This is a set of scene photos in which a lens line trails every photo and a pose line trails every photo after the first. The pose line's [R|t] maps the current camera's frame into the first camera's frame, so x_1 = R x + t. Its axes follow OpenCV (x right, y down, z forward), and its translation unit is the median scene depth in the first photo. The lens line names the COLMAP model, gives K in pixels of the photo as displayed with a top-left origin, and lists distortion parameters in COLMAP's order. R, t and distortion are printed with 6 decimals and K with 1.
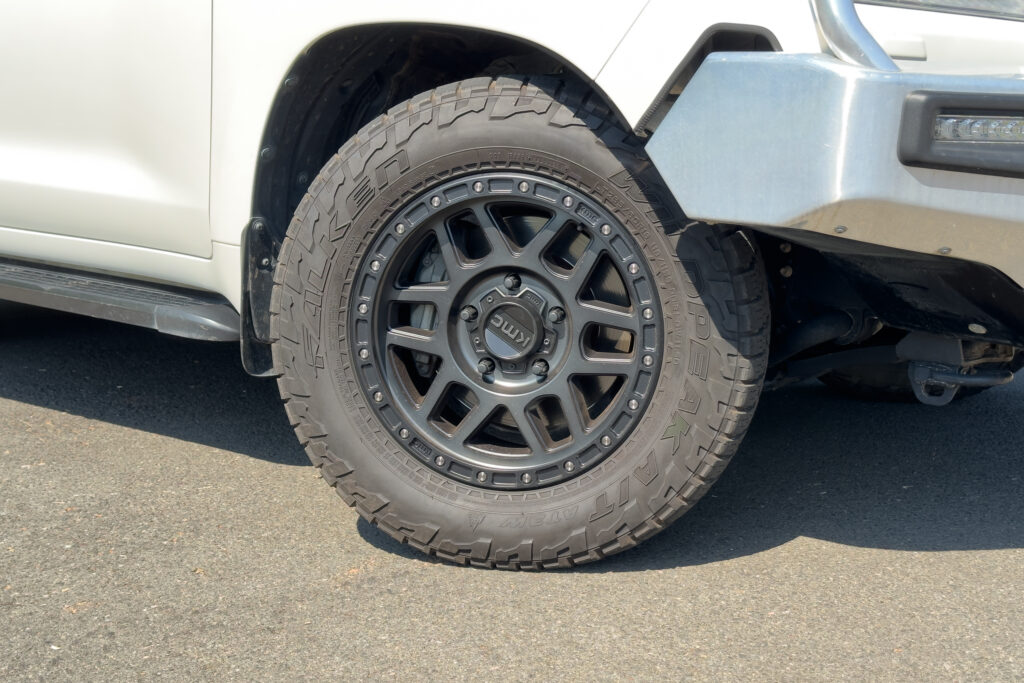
lens RADIAL K [[1431.7, 0, 574.5], [0, 1431.7, 341.9], [0, 0, 1]] dist [0.133616, 0.008836]
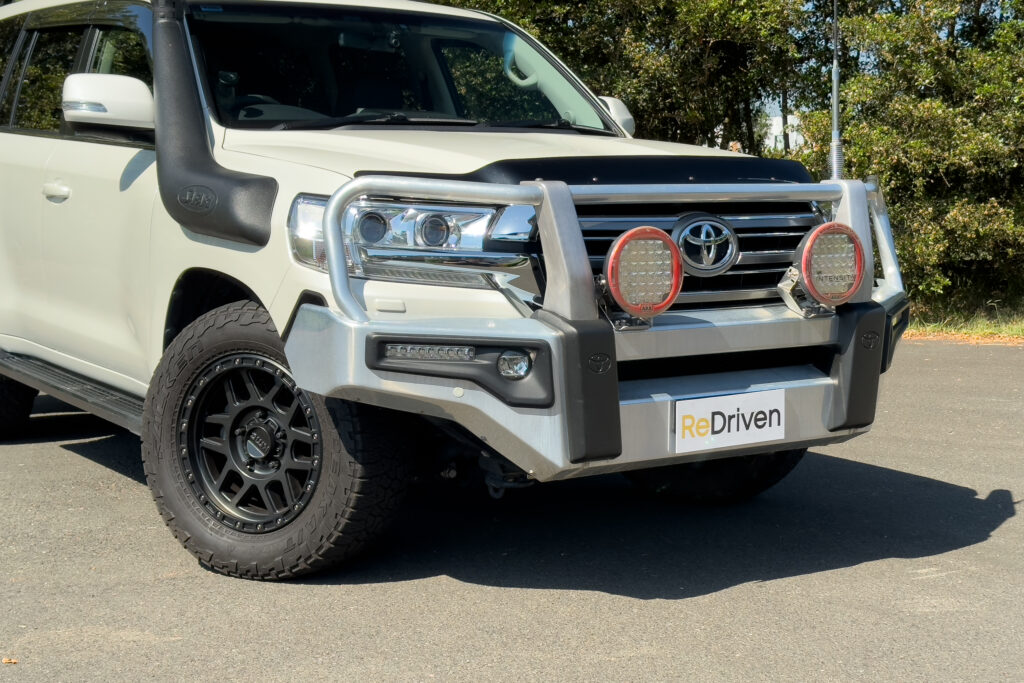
lens RADIAL K [[1461.0, 0, 533.0], [0, 1461.0, 343.9], [0, 0, 1]] dist [0.137739, -0.072964]
pose [[0.966857, 0.030249, -0.253520, 0.743230], [-0.044953, 0.997613, -0.052410, -0.049497], [0.251330, 0.062069, 0.965909, -0.672786]]
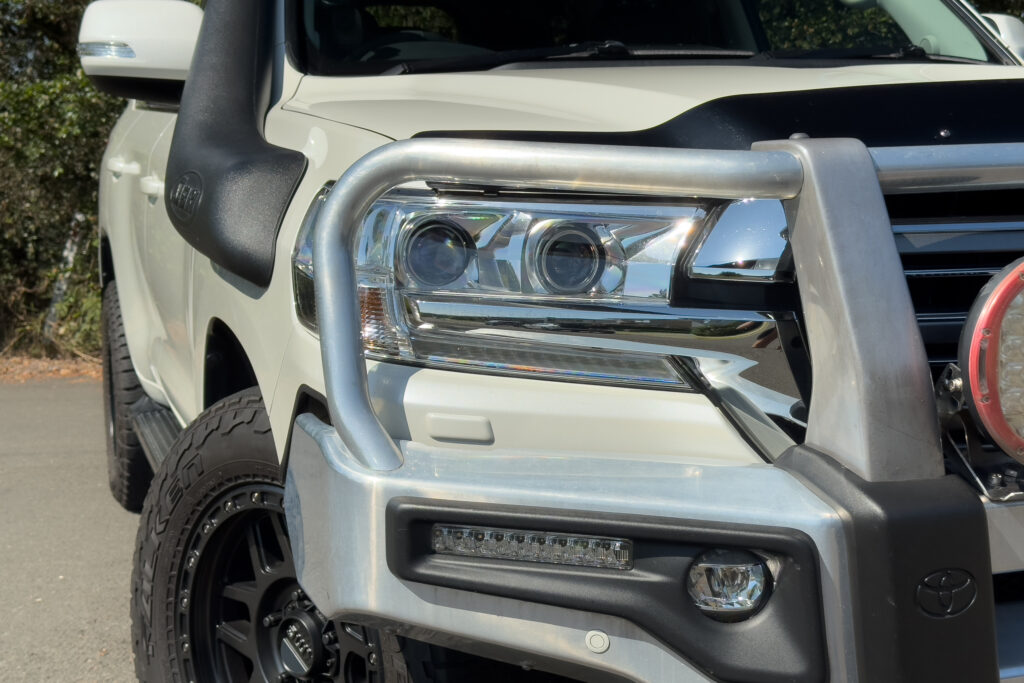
lens RADIAL K [[1461.0, 0, 533.0], [0, 1461.0, 343.9], [0, 0, 1]] dist [0.137739, -0.072964]
pose [[0.869821, 0.039931, -0.491749, 0.568624], [-0.062707, 0.997584, -0.029911, -0.189850], [0.489366, 0.056853, 0.870223, 0.219166]]
